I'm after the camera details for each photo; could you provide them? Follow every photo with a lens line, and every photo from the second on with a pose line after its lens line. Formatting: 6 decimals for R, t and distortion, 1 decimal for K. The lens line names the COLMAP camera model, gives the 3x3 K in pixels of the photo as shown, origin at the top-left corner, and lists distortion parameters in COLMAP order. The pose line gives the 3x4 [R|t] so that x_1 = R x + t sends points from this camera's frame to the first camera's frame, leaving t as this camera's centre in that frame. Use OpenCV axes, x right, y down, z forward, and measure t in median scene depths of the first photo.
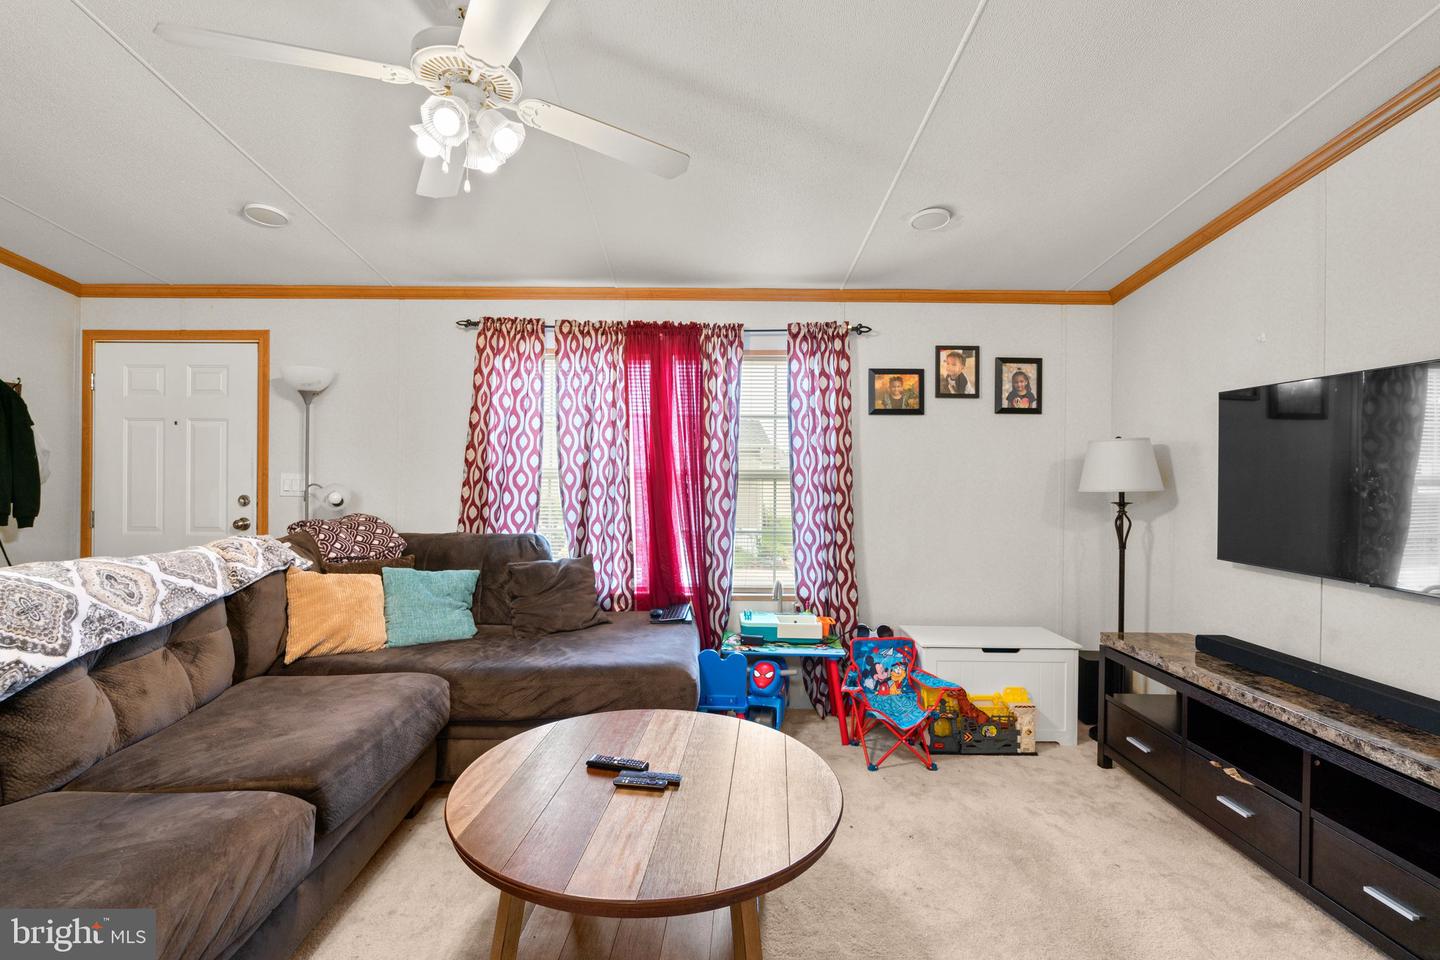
lens RADIAL K [[652.5, 0, 700.8], [0, 652.5, 471.5], [0, 0, 1]] dist [-0.006920, 0.000190]
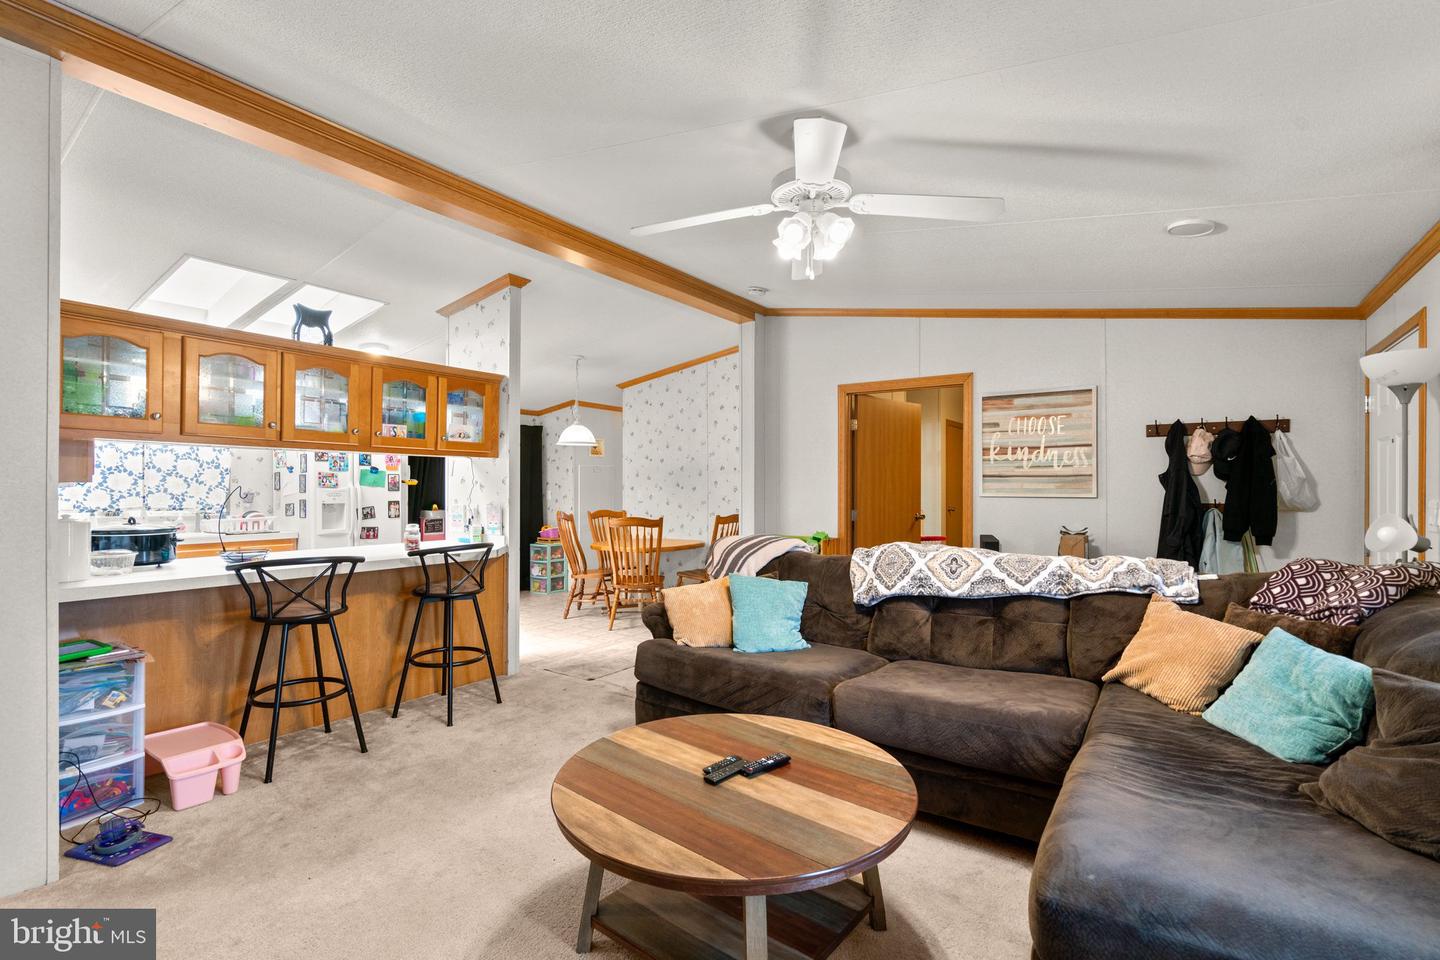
lens RADIAL K [[652.5, 0, 700.8], [0, 652.5, 471.5], [0, 0, 1]] dist [-0.006920, 0.000190]
pose [[-0.575226, -0.033976, -0.817288, 0.418194], [-0.010072, 0.999355, -0.034456, 0.004369], [0.817932, -0.011588, -0.575198, 0.768957]]
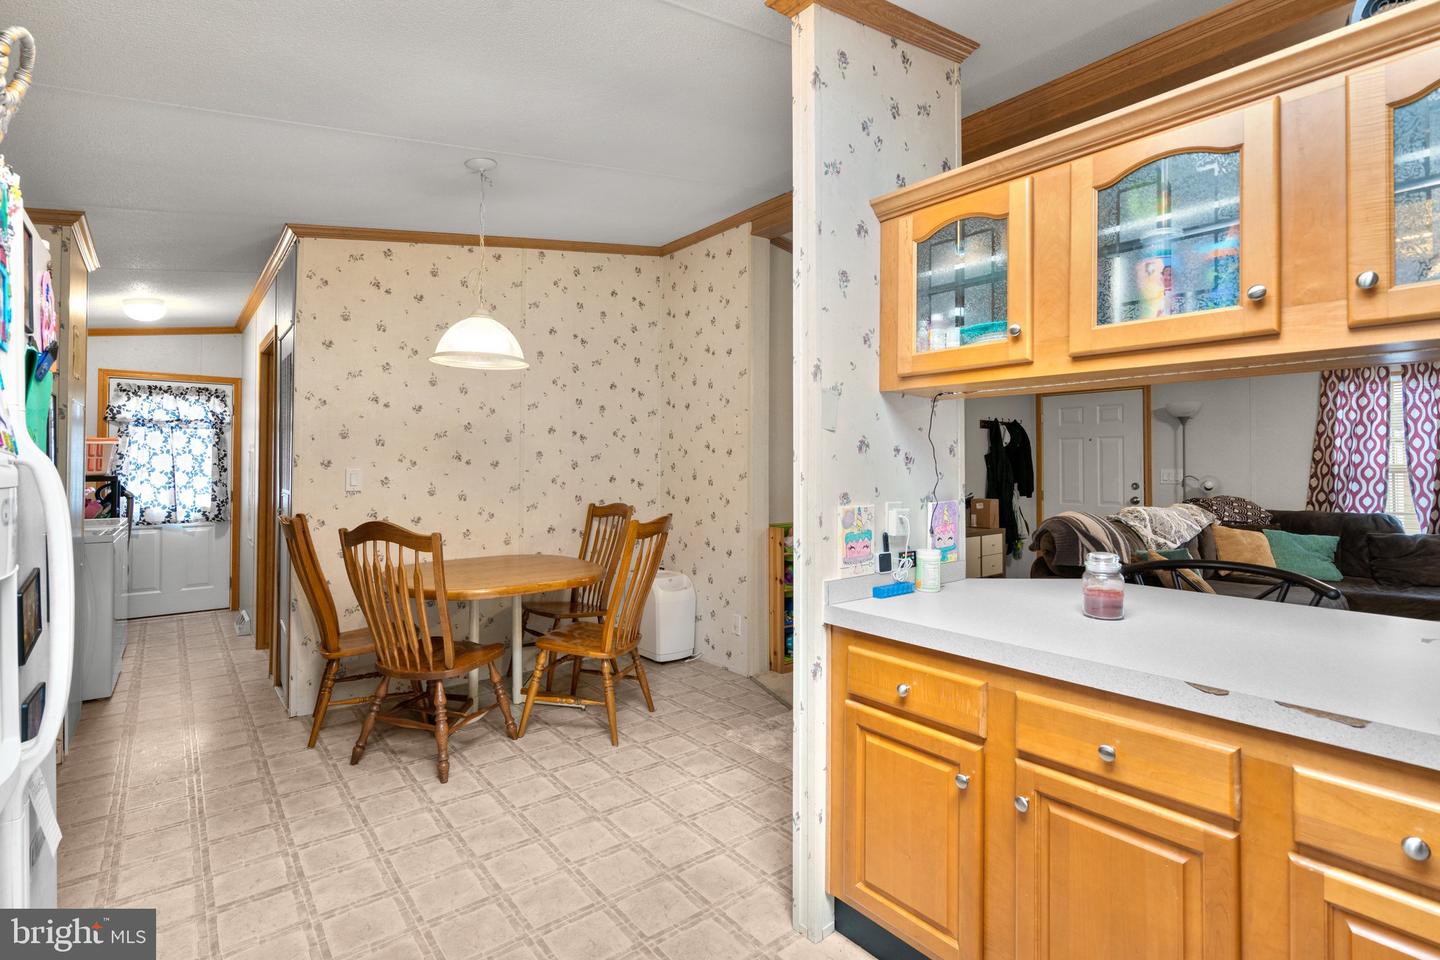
lens RADIAL K [[688.2, 0, 732.4], [0, 688.2, 457.5], [0, 0, 1]] dist [0.000394, 0.000870]
pose [[0.645075, -0.017440, -0.763920, -0.038696], [0.004148, 0.999805, -0.019322, 0.002223], [0.764108, 0.009295, 0.645022, -0.901269]]
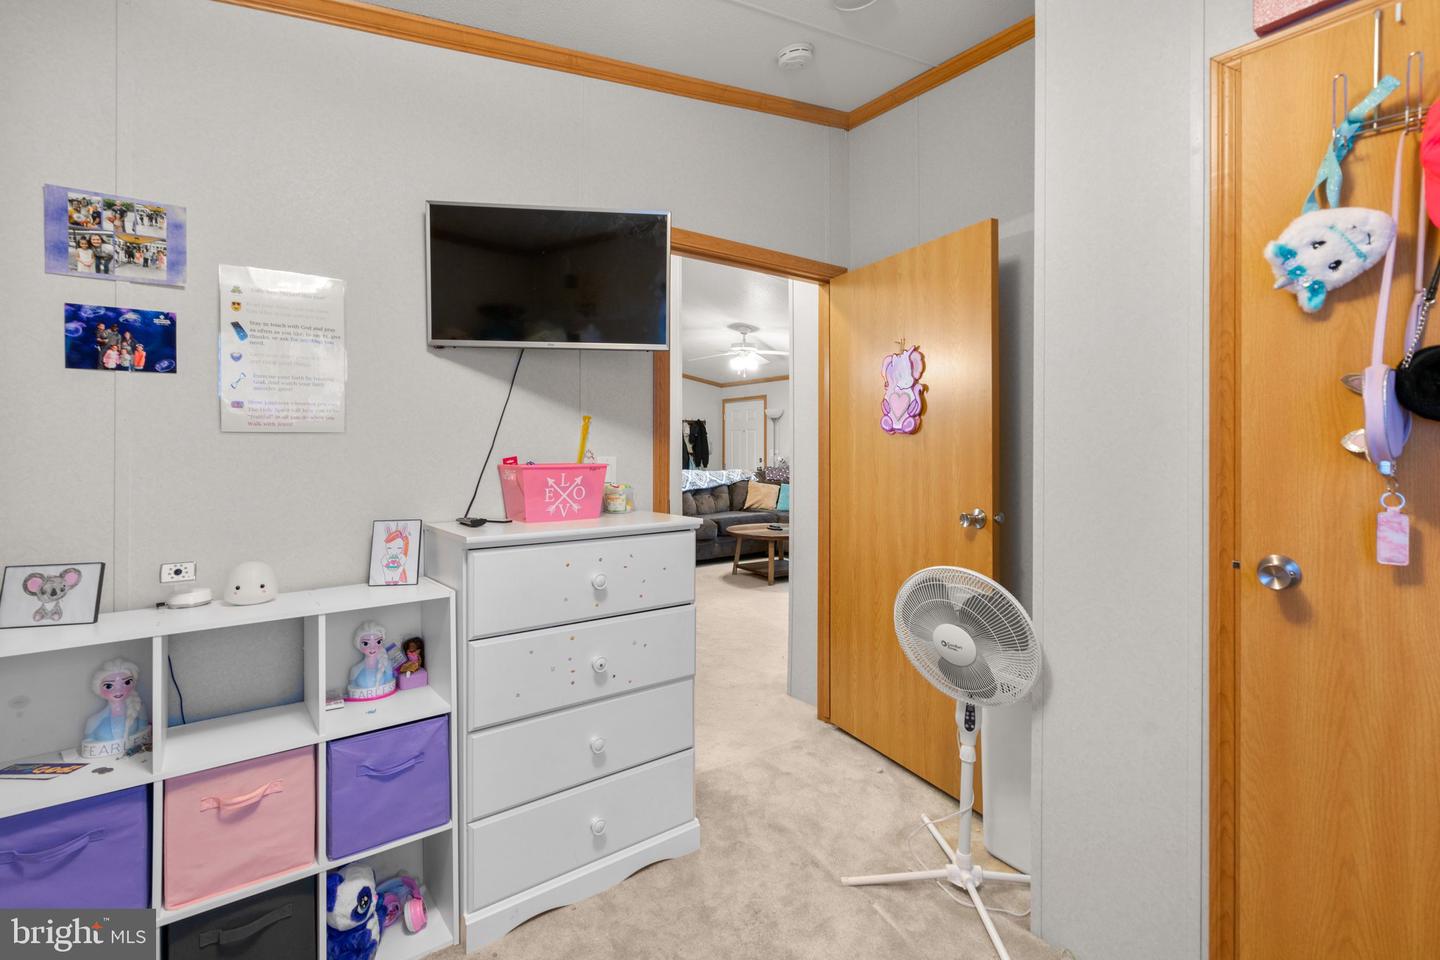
lens RADIAL K [[666.3, 0, 724.4], [0, 666.3, 441.4], [0, 0, 1]] dist [-0.010905, 0.005543]
pose [[0.615363, -0.020277, -0.787983, 1.351052], [0.006623, 0.999767, -0.020554, 0.023685], [0.788216, 0.007429, 0.615354, -0.780692]]
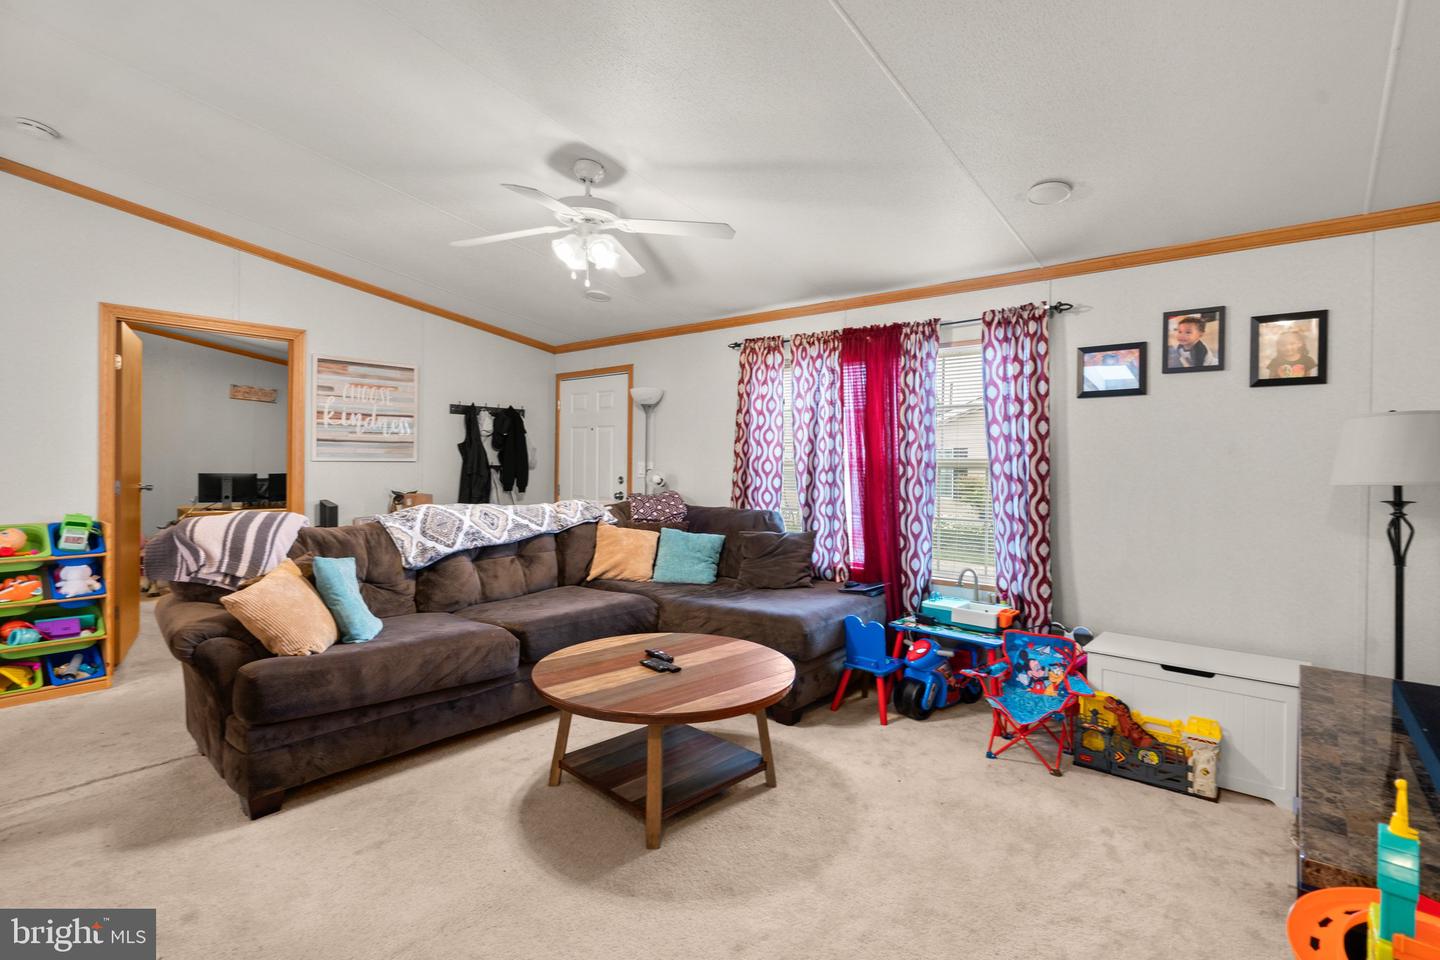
lens RADIAL K [[688.2, 0, 732.4], [0, 688.2, 457.5], [0, 0, 1]] dist [0.000394, 0.000870]
pose [[0.773826, -0.003717, -0.633387, 0.503564], [-0.003572, 0.999941, -0.010232, 0.008333], [0.633388, 0.010180, 0.773767, -0.057179]]
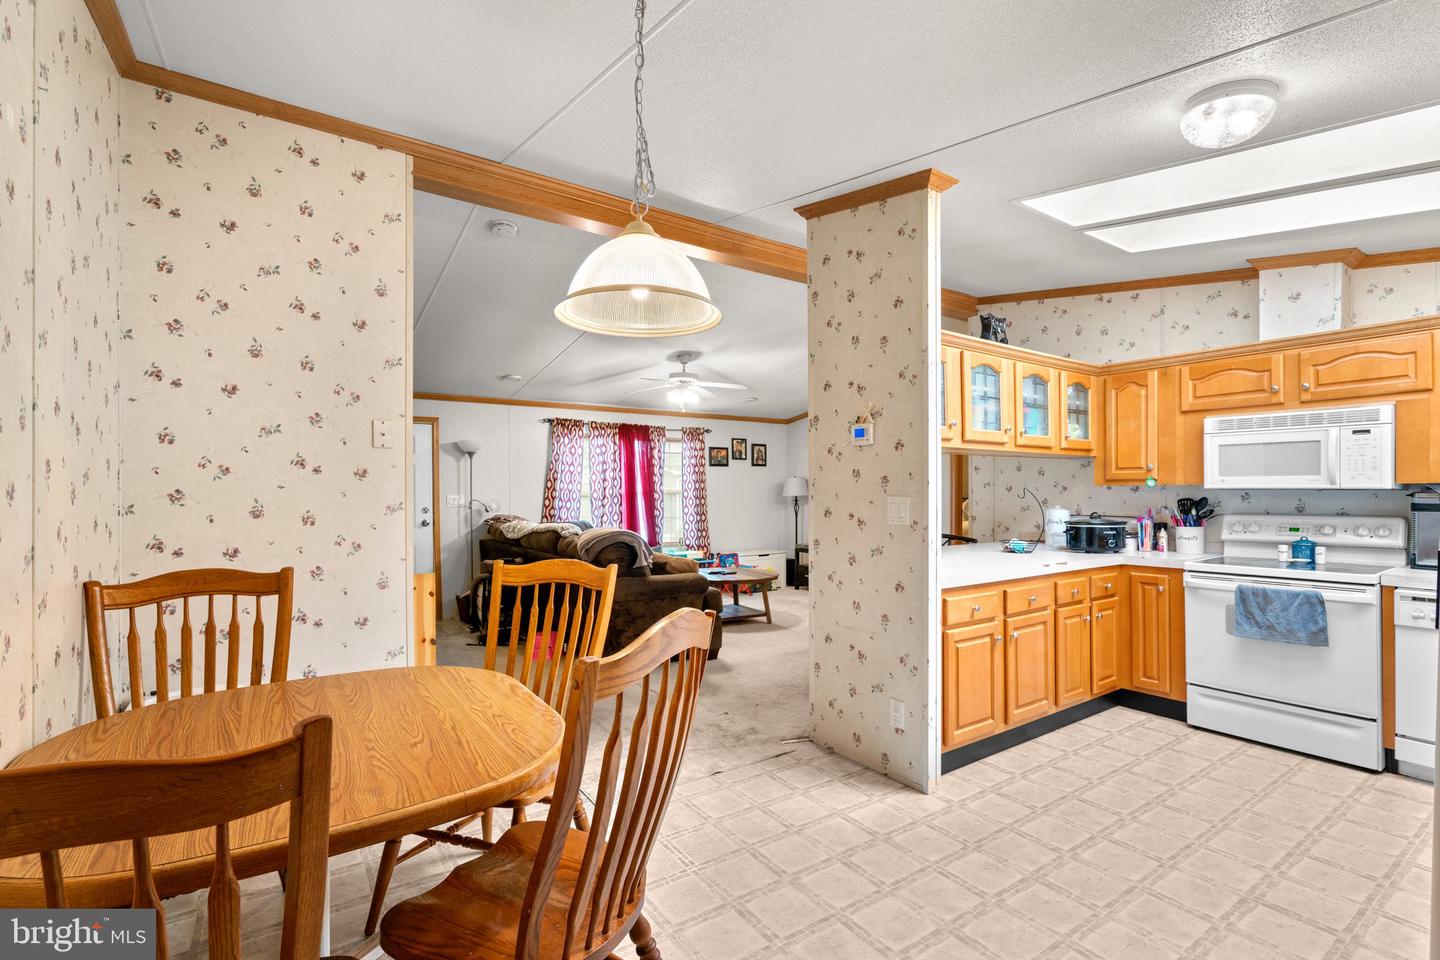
lens RADIAL K [[659.6, 0, 719.1], [0, 659.6, 496.0], [0, 0, 1]] dist [-0.002444, 0.000183]
pose [[0.820568, -0.017727, 0.571274, -1.111124], [0.012730, 0.999838, 0.012741, -0.008512], [-0.571407, -0.003182, 0.820661, -1.015473]]
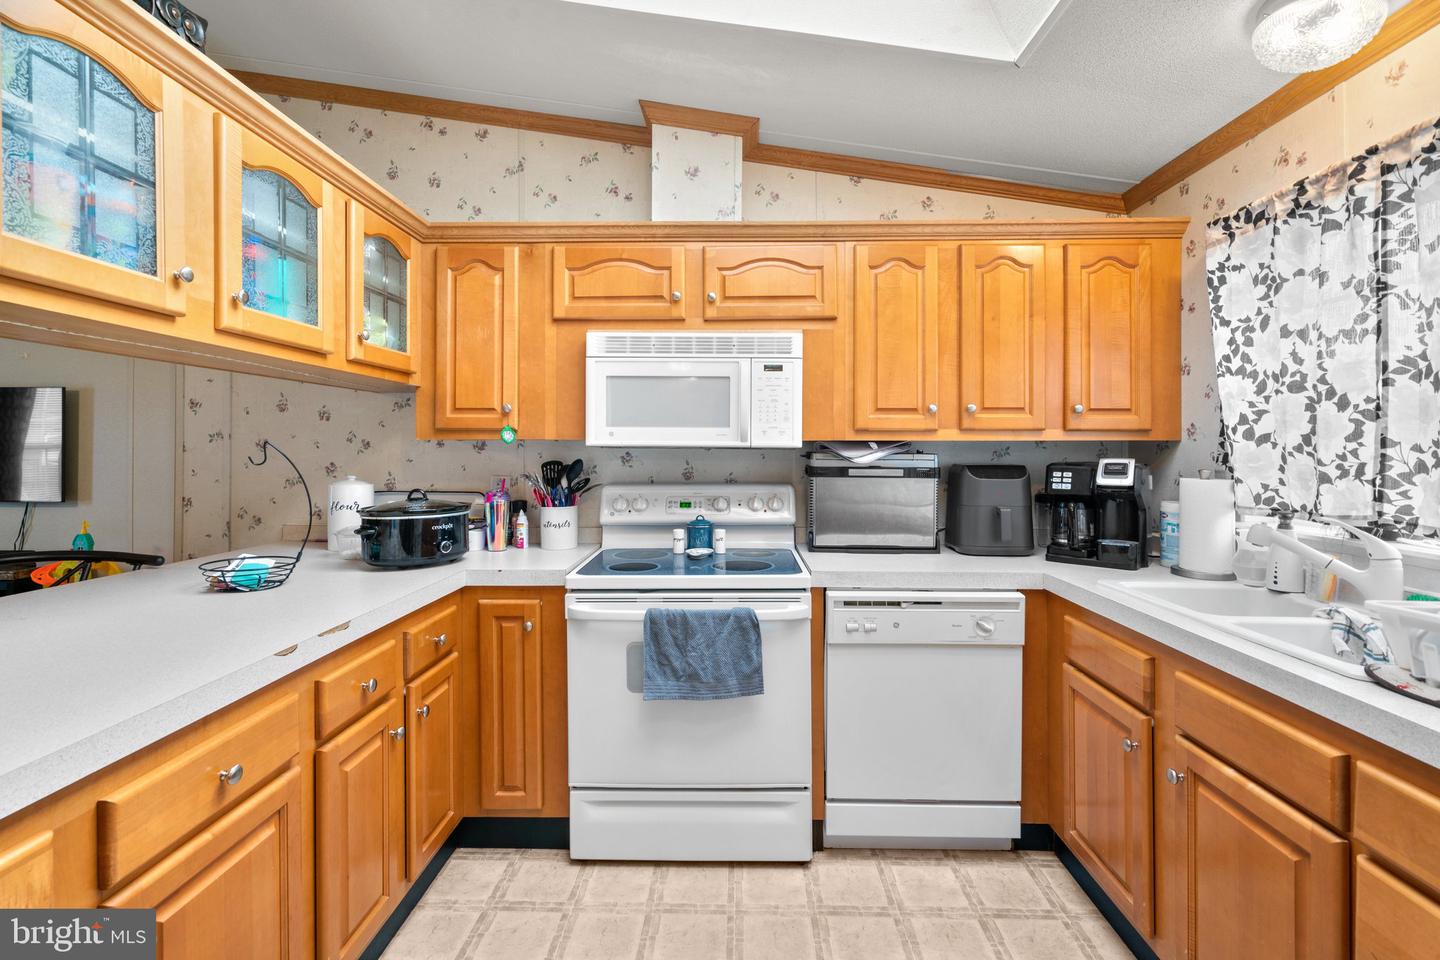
lens RADIAL K [[666.3, 0, 724.4], [0, 666.3, 441.4], [0, 0, 1]] dist [-0.010905, 0.005543]
pose [[0.017348, -0.001734, 0.999848, -0.516523], [-0.000732, 0.999998, 0.001747, -0.002624], [-0.999849, -0.000762, 0.017346, -0.737358]]
